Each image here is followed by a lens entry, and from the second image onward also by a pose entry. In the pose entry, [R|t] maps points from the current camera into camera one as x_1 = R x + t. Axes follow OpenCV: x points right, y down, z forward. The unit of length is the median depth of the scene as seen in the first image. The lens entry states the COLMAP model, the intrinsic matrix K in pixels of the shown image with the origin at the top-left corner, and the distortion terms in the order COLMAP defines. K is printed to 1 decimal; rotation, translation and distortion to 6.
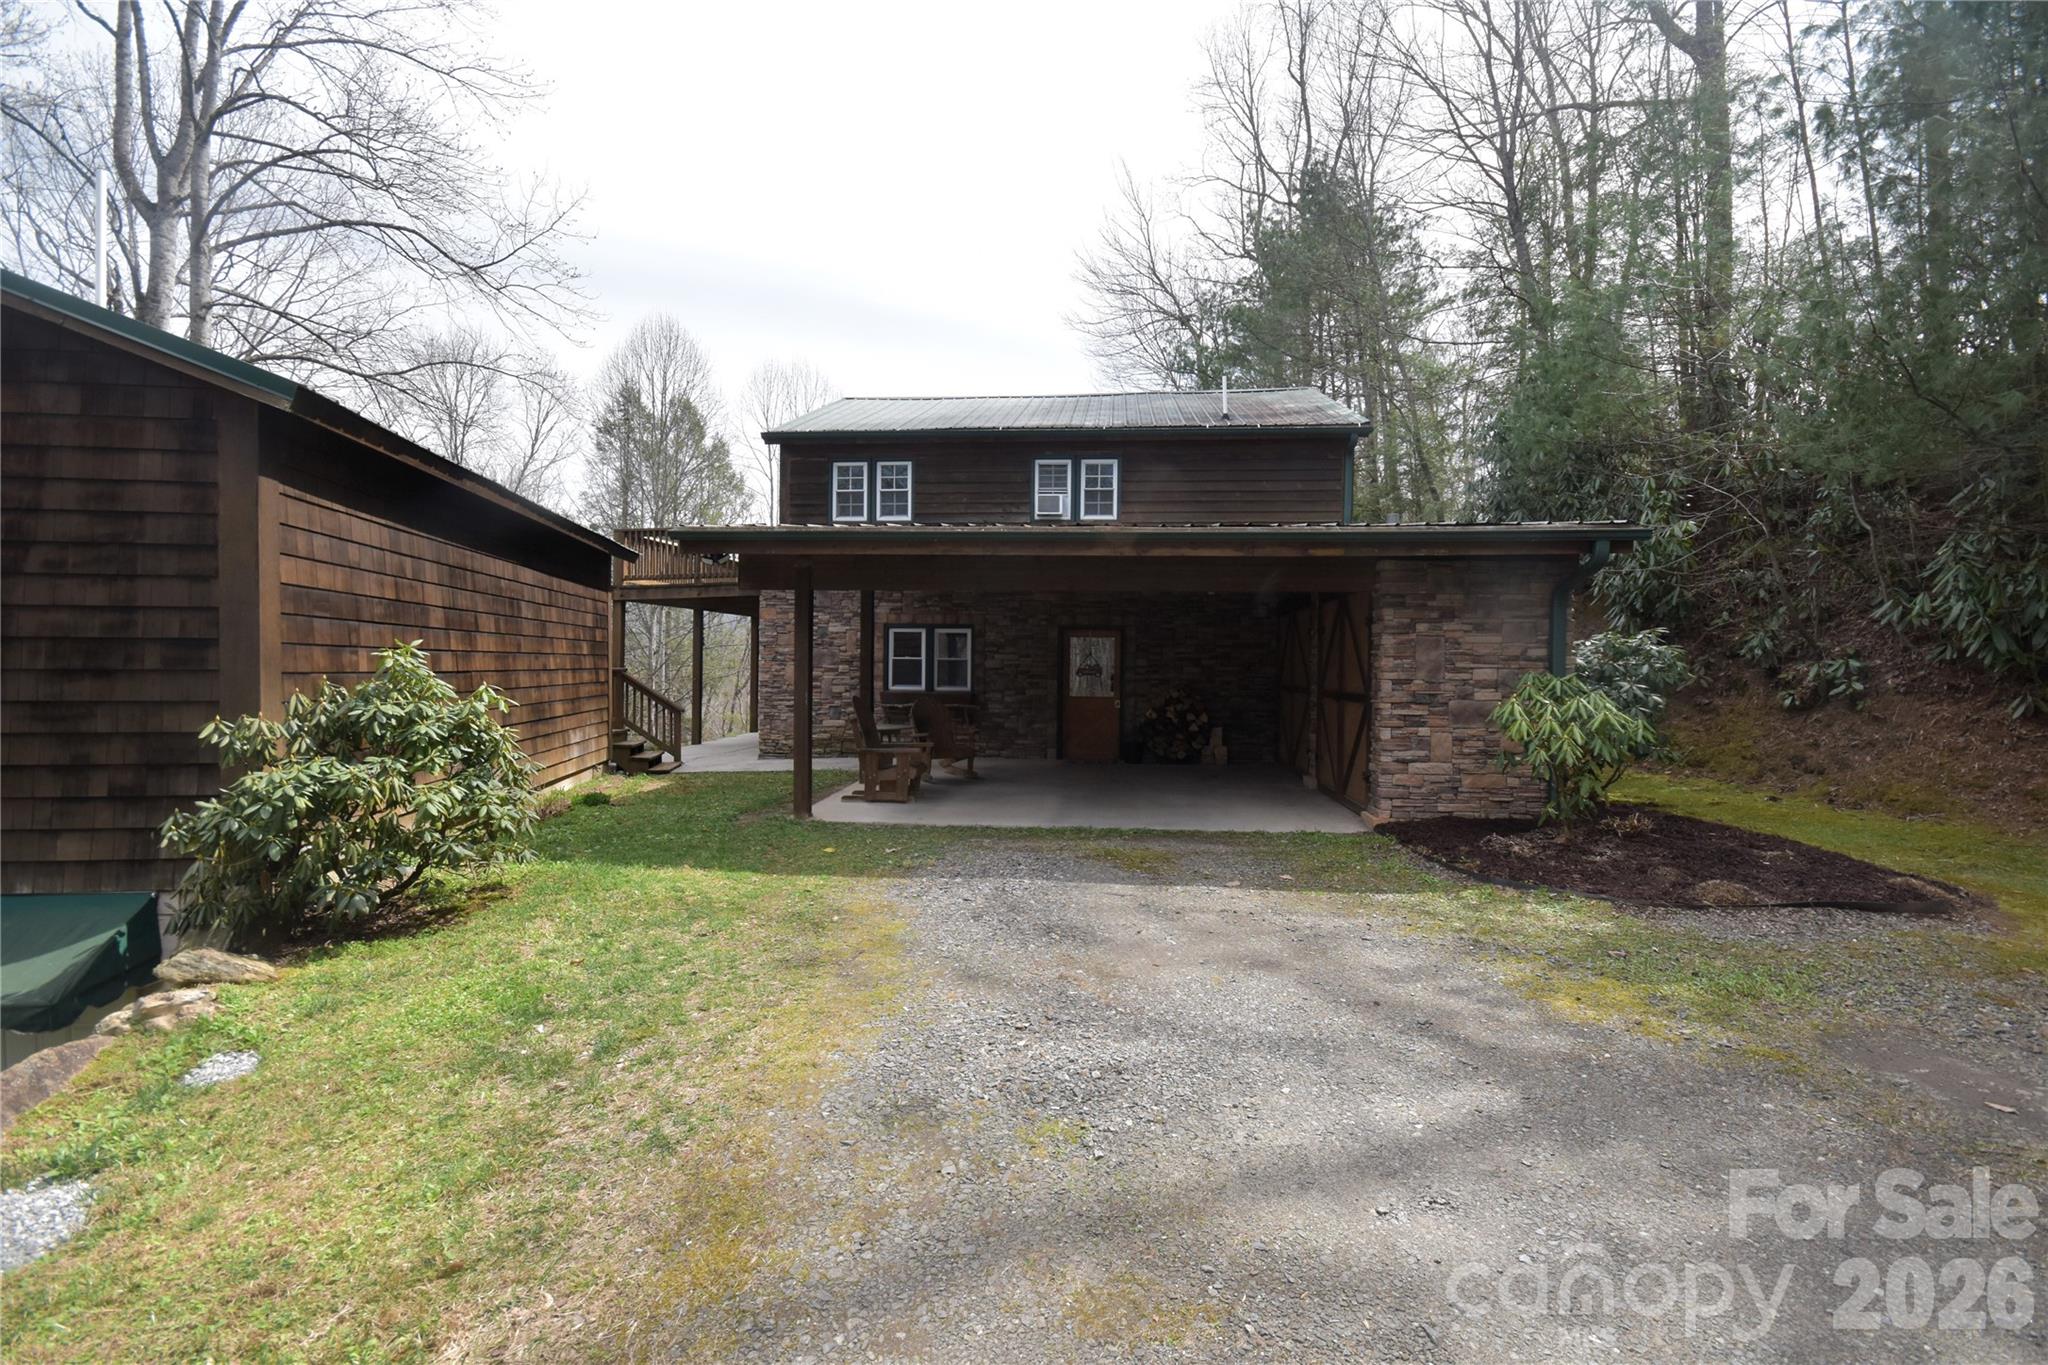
lens RADIAL K [[904.3, 0, 1034.3], [0, 904.3, 671.1], [0, 0, 1]] dist [0.001849, -0.006336]
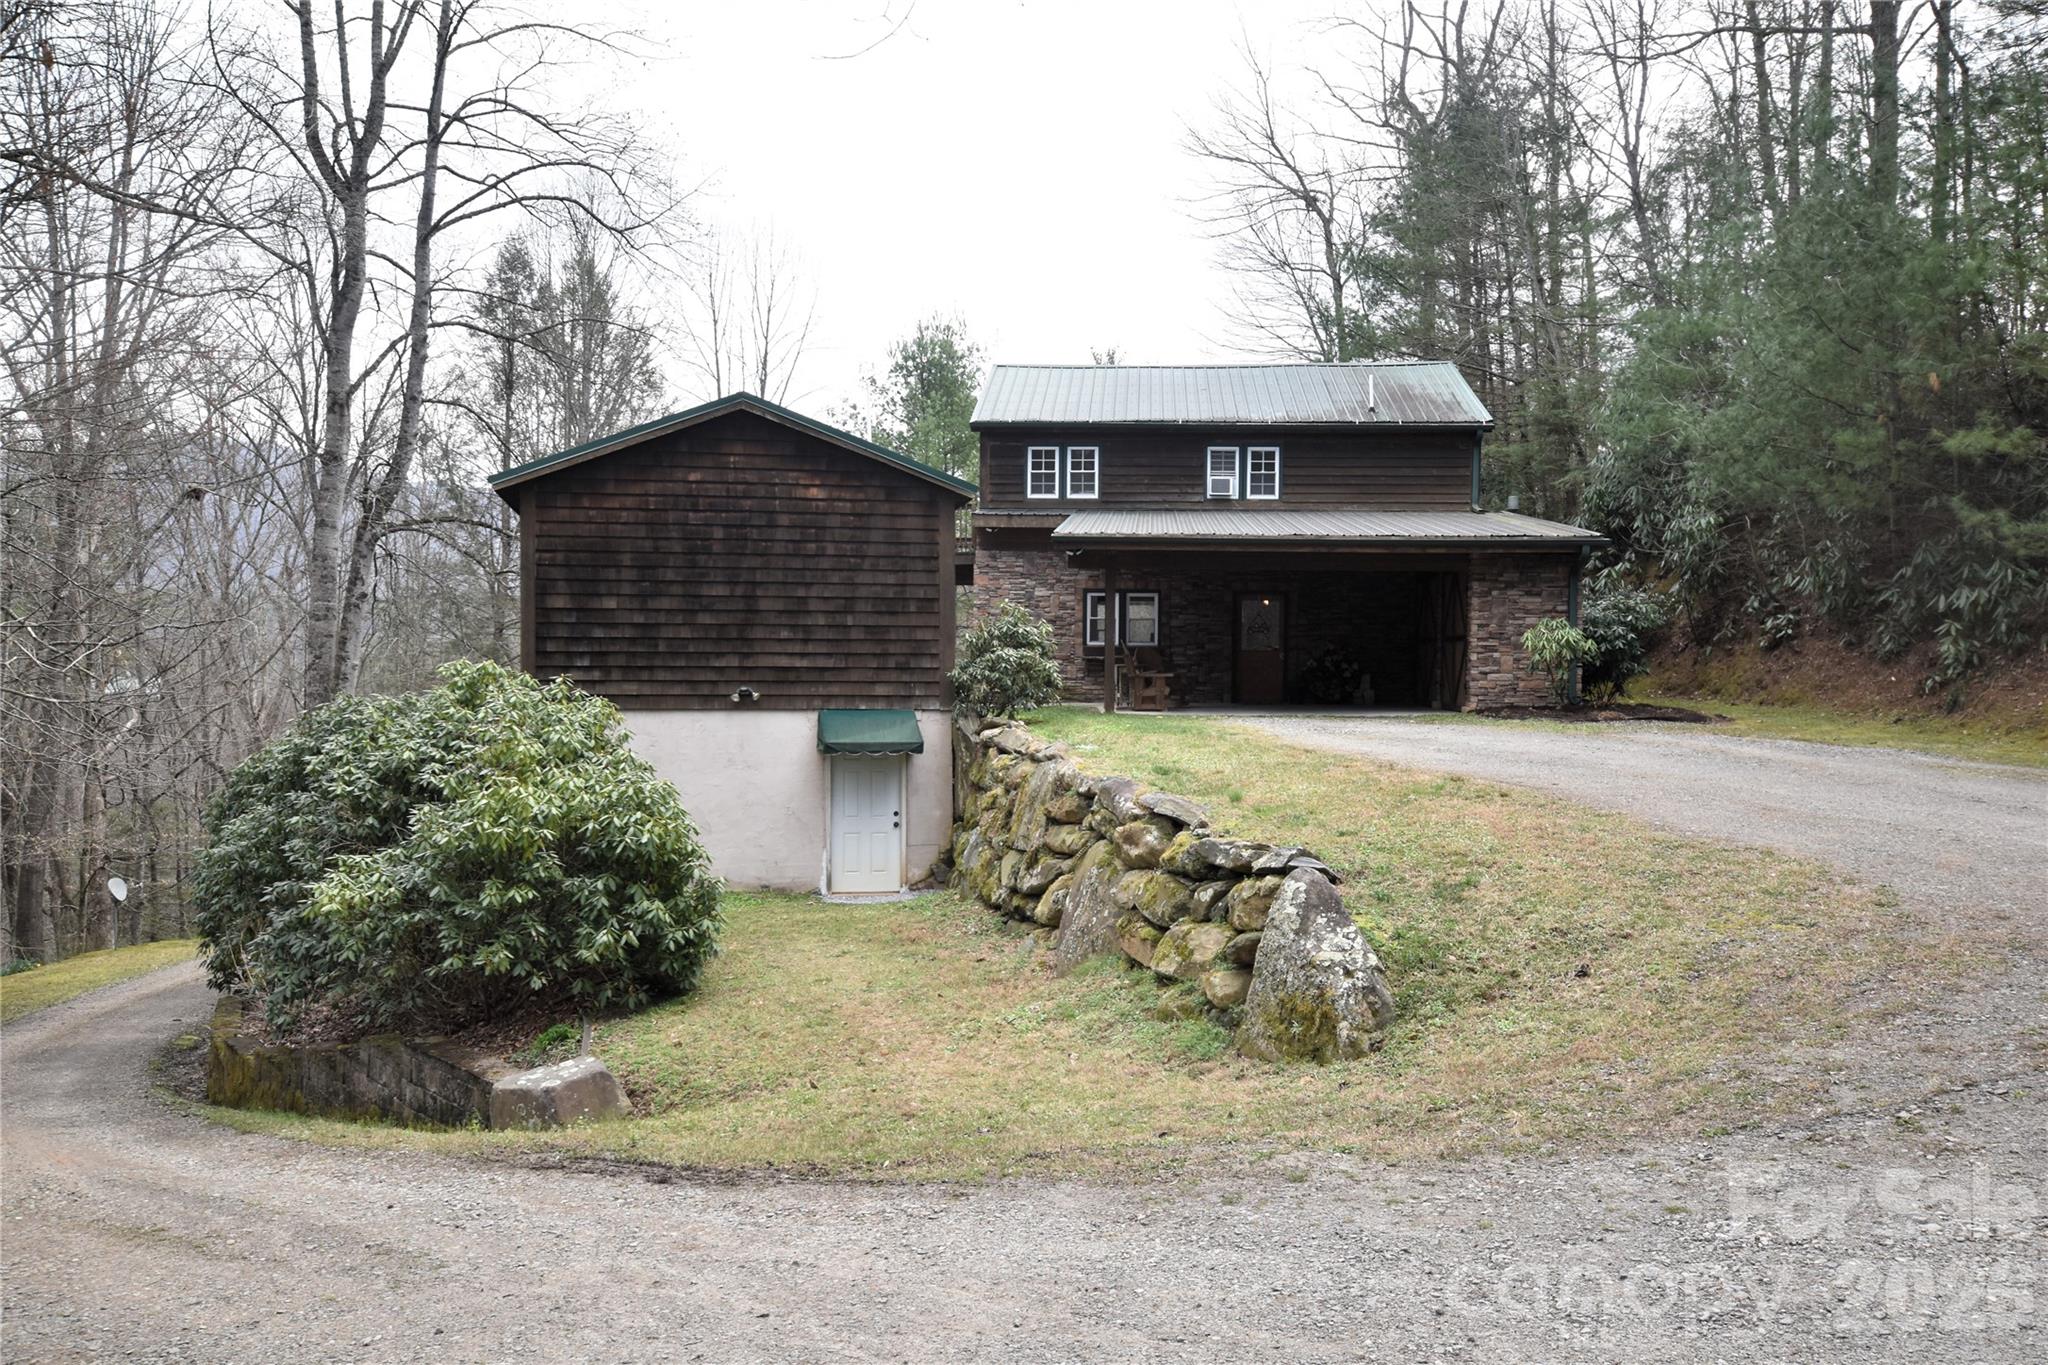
lens RADIAL K [[1671.8, 0, 1021.1], [0, 1671.8, 680.8], [0, 0, 1]] dist [0.014488, 0.025566]
pose [[0.999873, 0.000140, 0.015947, -0.283870], [-0.000254, 0.999974, 0.007196, 0.052159], [-0.015946, -0.007199, 0.999847, -1.186204]]
